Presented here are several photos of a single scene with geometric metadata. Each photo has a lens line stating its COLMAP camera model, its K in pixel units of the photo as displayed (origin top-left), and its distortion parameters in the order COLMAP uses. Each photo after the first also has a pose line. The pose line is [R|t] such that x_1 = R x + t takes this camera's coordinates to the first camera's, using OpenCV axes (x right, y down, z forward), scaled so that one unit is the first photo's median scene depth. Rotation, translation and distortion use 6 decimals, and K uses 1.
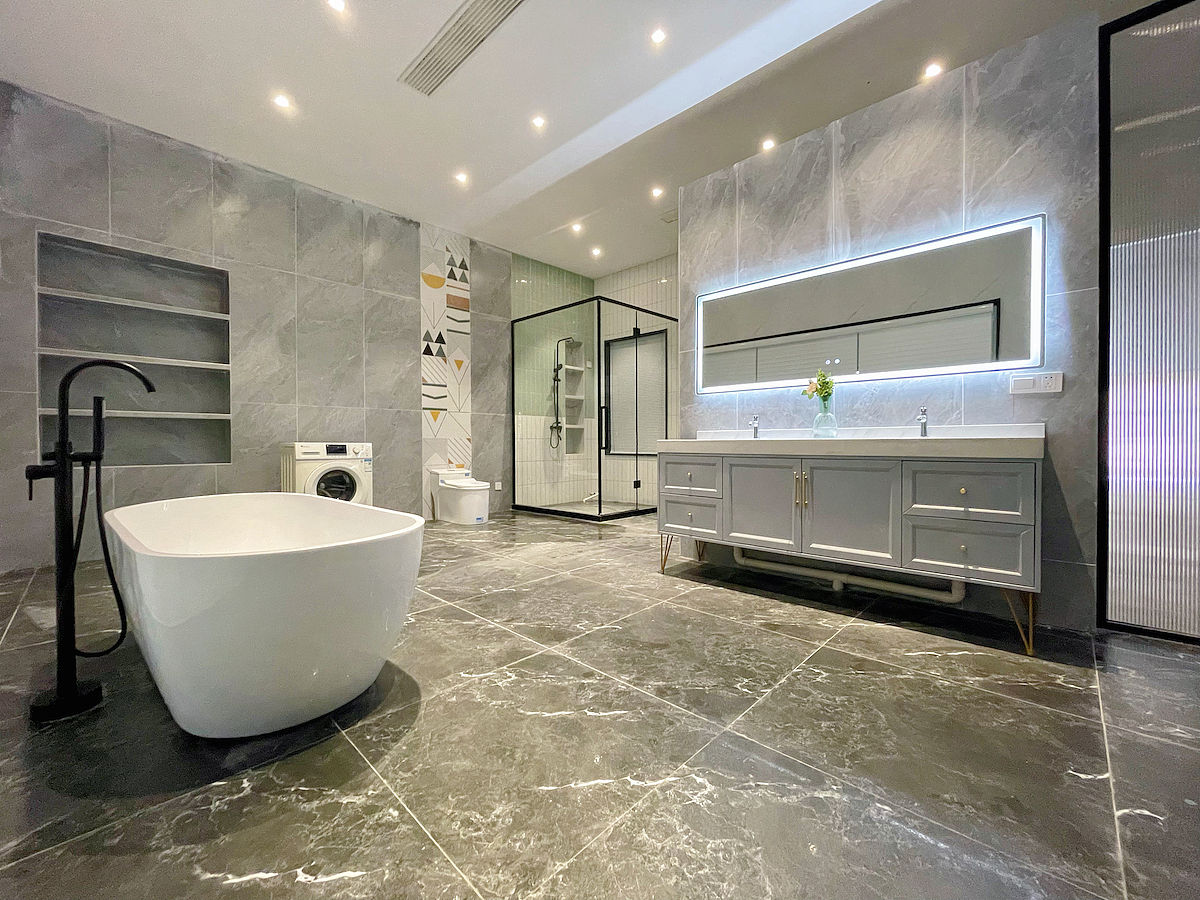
lens RADIAL K [[485.7, 0, 598.2], [0, 485.7, 446.7], [0, 0, 1]] dist [-0.003510, 0.000071]
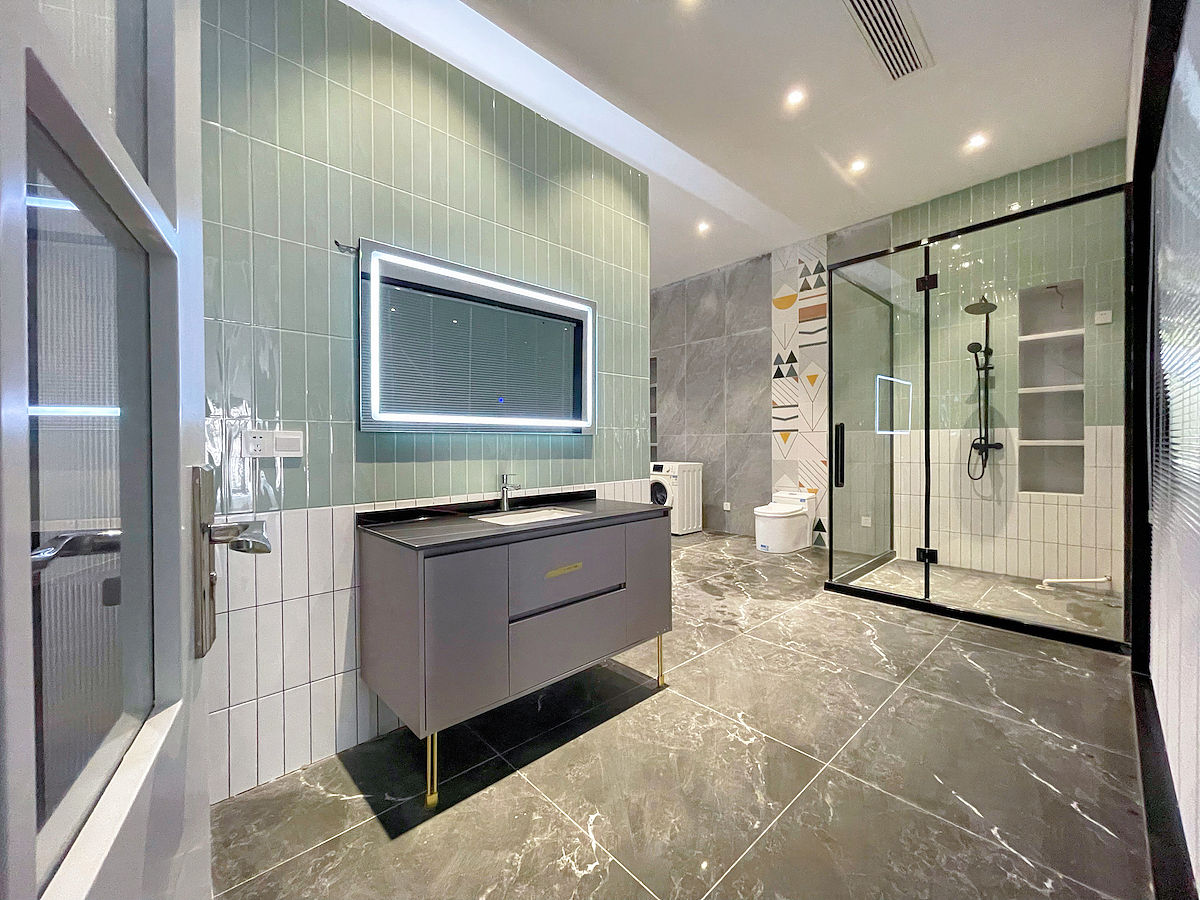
lens RADIAL K [[485.7, 0, 599.1], [0, 485.7, 447.0], [0, 0, 1]] dist [-0.003510, 0.000071]
pose [[-0.055981, 0.009136, -0.998390, 0.672399], [-0.004922, 0.999943, 0.009426, -0.051026], [0.998420, 0.005441, -0.055932, 0.669864]]
